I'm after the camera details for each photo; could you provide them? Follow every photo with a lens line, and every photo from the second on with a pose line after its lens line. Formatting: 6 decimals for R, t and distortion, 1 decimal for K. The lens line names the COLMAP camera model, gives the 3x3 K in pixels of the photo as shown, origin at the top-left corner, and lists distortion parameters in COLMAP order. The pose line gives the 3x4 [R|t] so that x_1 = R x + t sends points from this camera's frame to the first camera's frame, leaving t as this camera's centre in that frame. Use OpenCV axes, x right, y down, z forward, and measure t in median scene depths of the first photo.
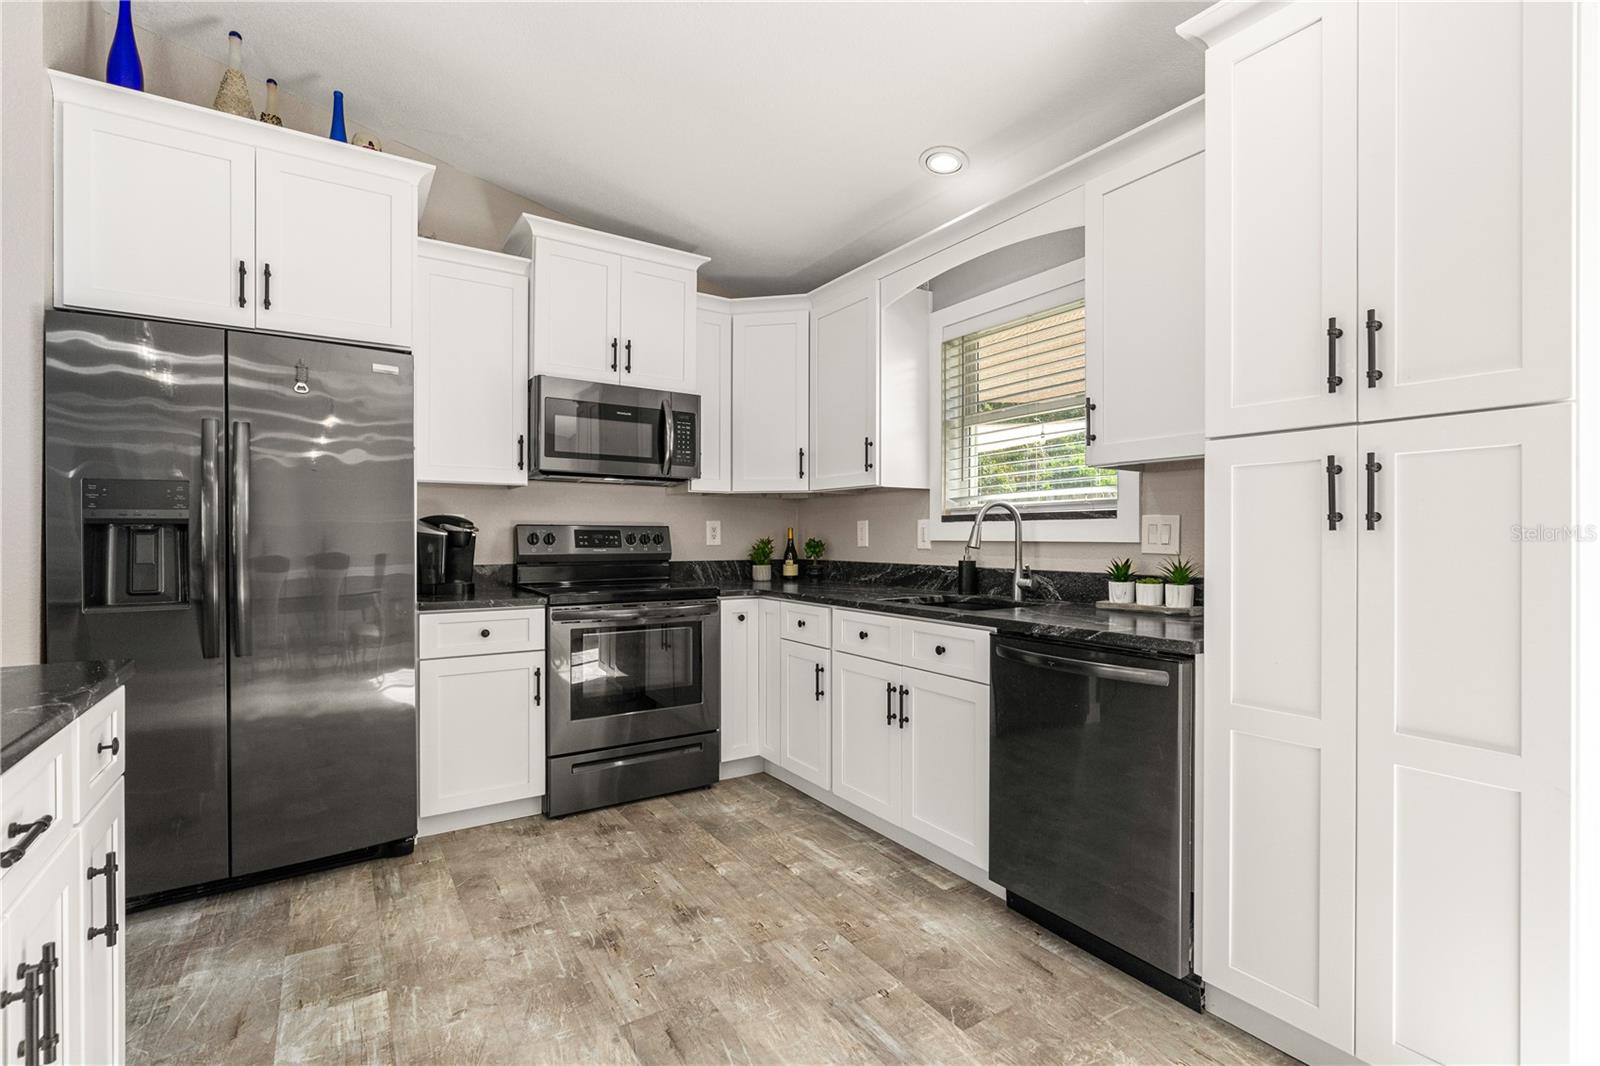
lens RADIAL K [[728.2, 0, 805.8], [0, 728.2, 536.5], [0, 0, 1]] dist [0.000219, 0.000693]
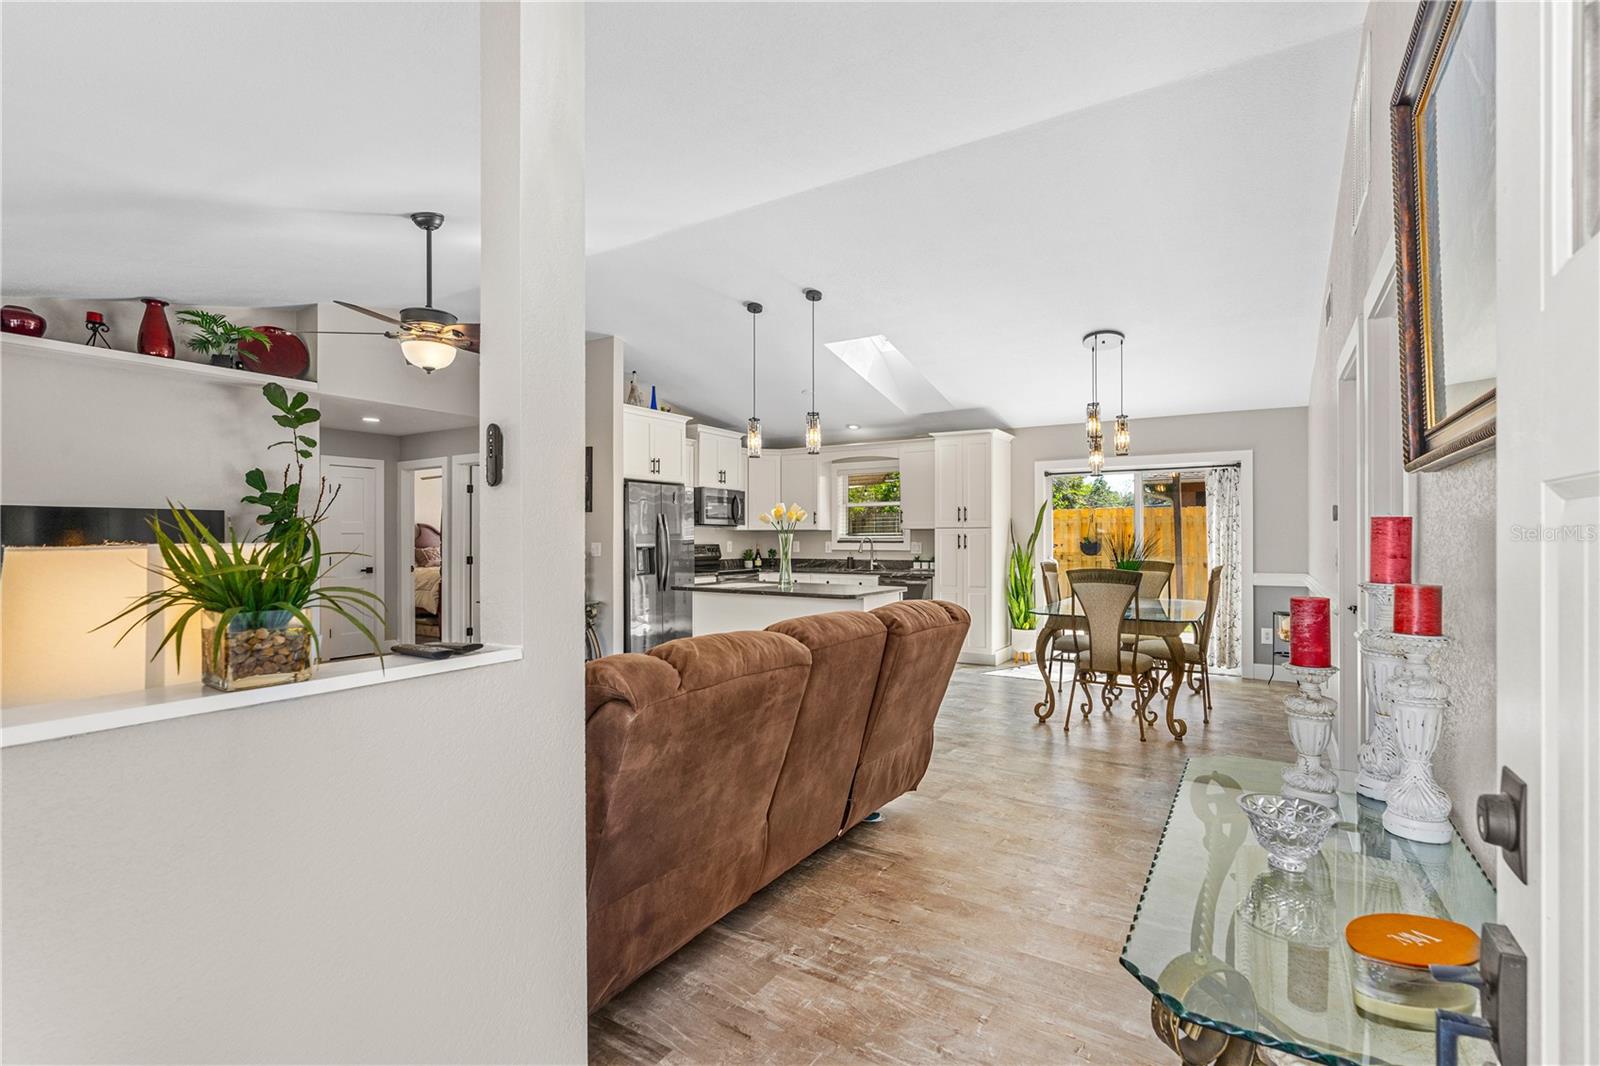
lens RADIAL K [[741.5, 0, 818.0], [0, 741.5, 533.0], [0, 0, 1]] dist [-0.002403, 0.000037]
pose [[0.900851, 0.000261, 0.434129, -1.221693], [0.002414, 0.999981, -0.005611, -0.047482], [-0.434122, 0.006103, 0.900833, -1.640507]]
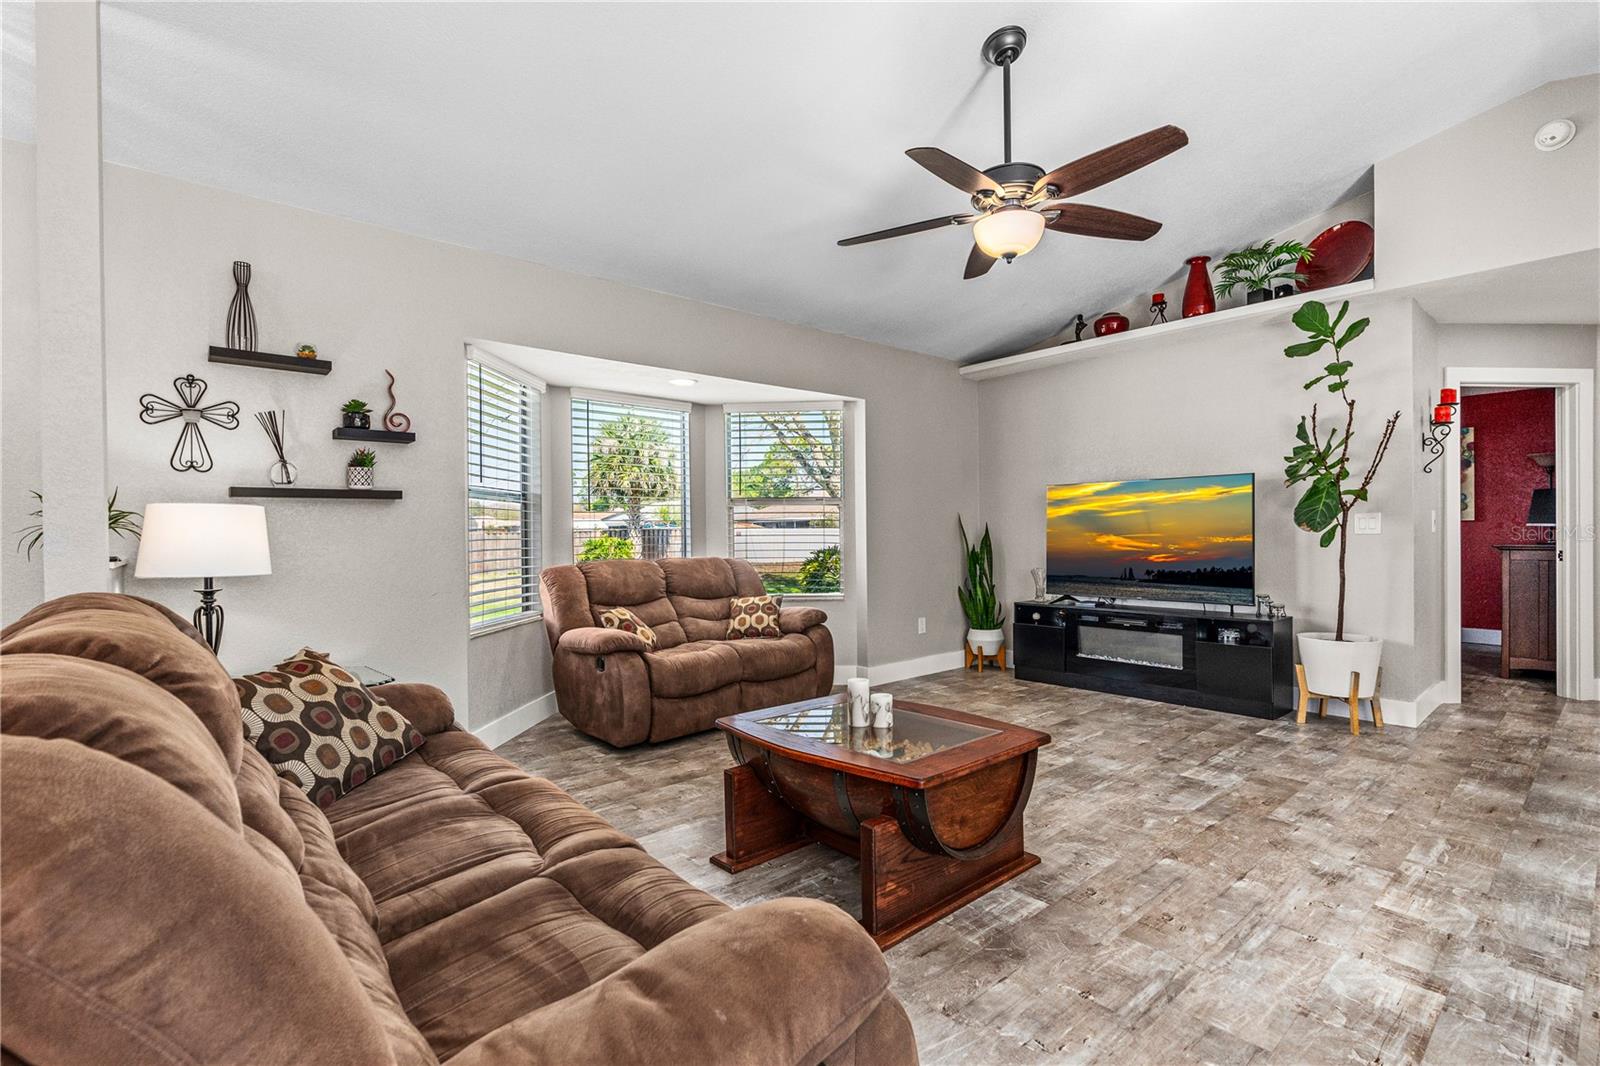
lens RADIAL K [[738.8, 0, 814.7], [0, 738.8, 537.4], [0, 0, 1]] dist [-0.004937, 0.001862]
pose [[0.146181, 0.003851, -0.989250, -0.332207], [0.009357, 0.999942, 0.005276, 0.001914], [0.989214, -0.010028, 0.146136, -0.468329]]
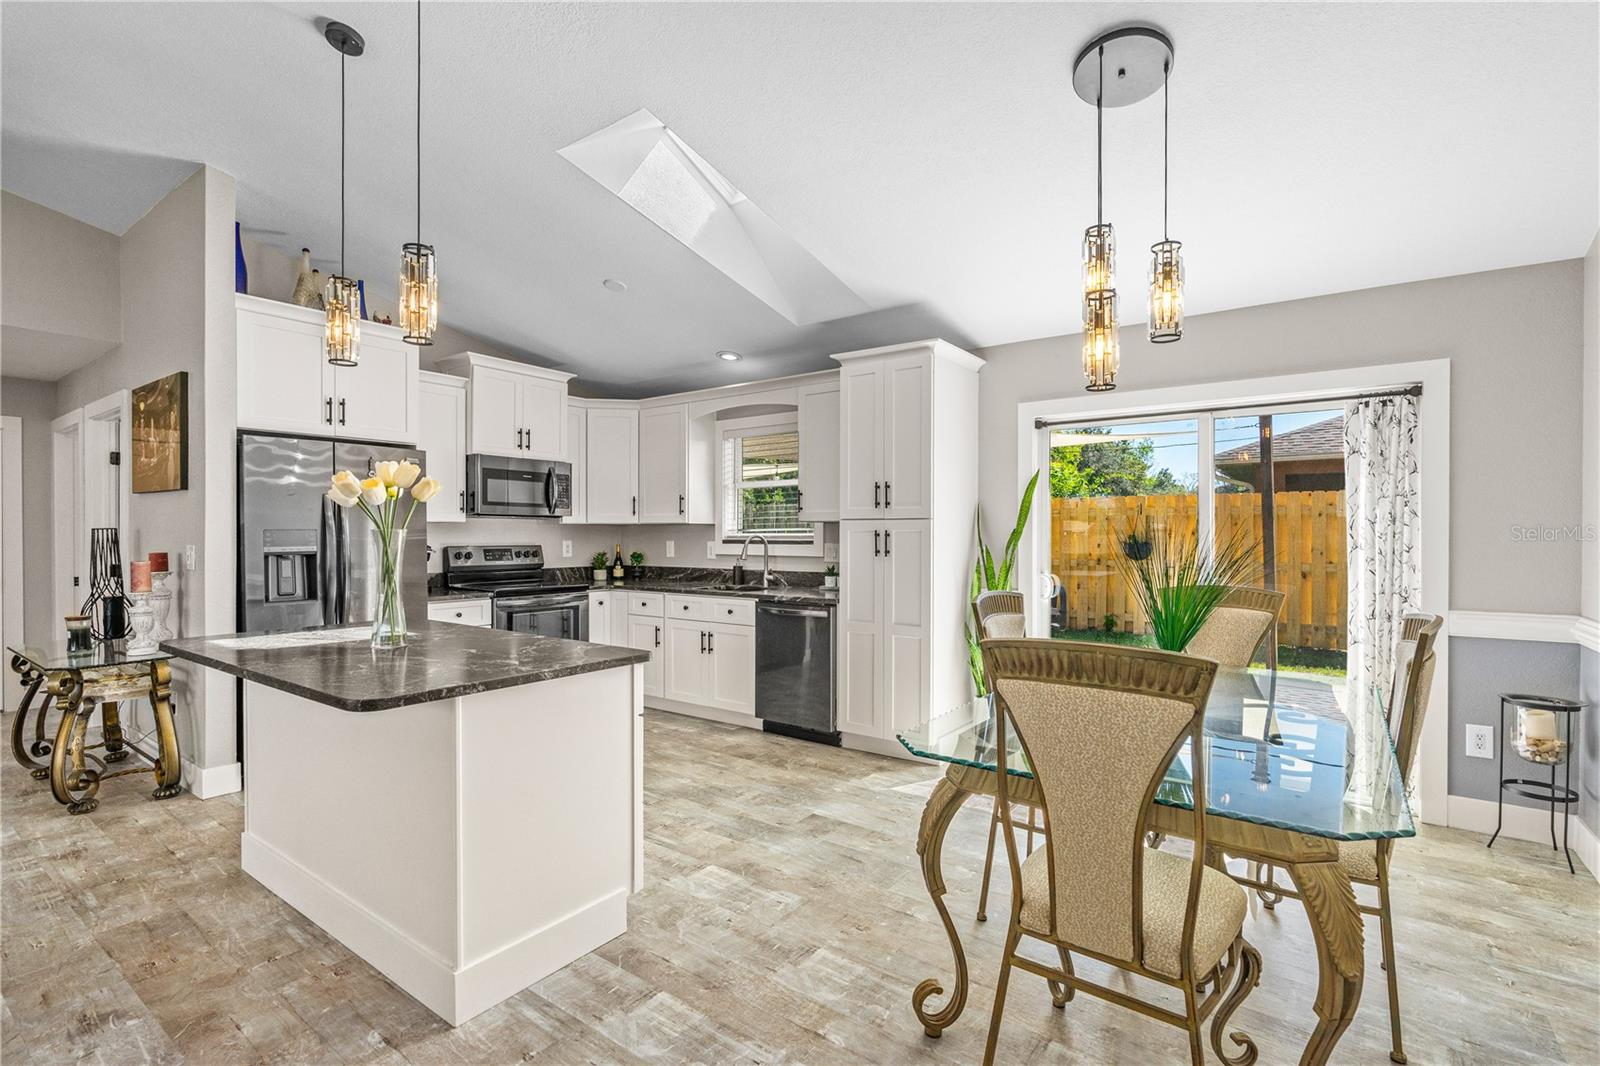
lens RADIAL K [[738.8, 0, 814.7], [0, 738.8, 537.4], [0, 0, 1]] dist [-0.004937, 0.001862]
pose [[0.932698, -0.002681, 0.360649, -0.279683], [0.000842, 0.999986, 0.005257, -0.050139], [-0.360658, -0.004599, 0.932687, -0.826149]]
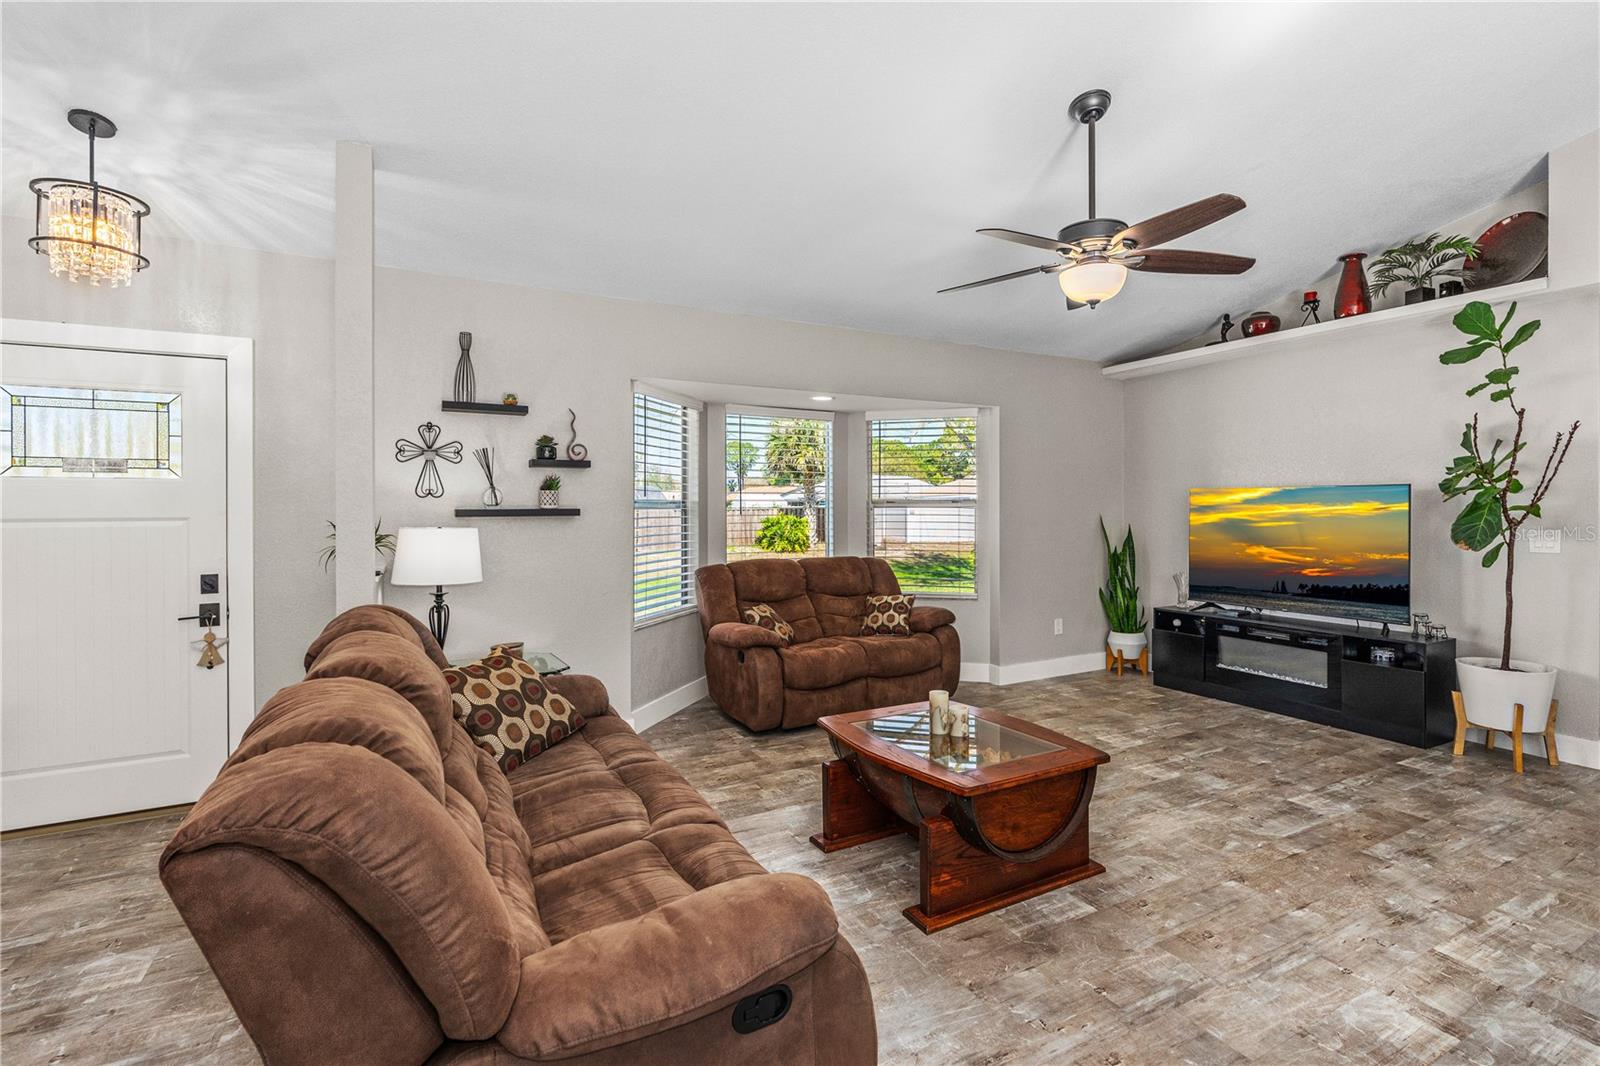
lens RADIAL K [[753.8, 0, 838.3], [0, 753.8, 508.2], [0, 0, 1]] dist [-0.004726, 0.001892]
pose [[-0.062432, 0.000485, -0.998049, -0.173460], [0.001070, 0.999999, 0.000419, -0.071991], [0.998049, -0.001042, -0.062433, -0.360276]]
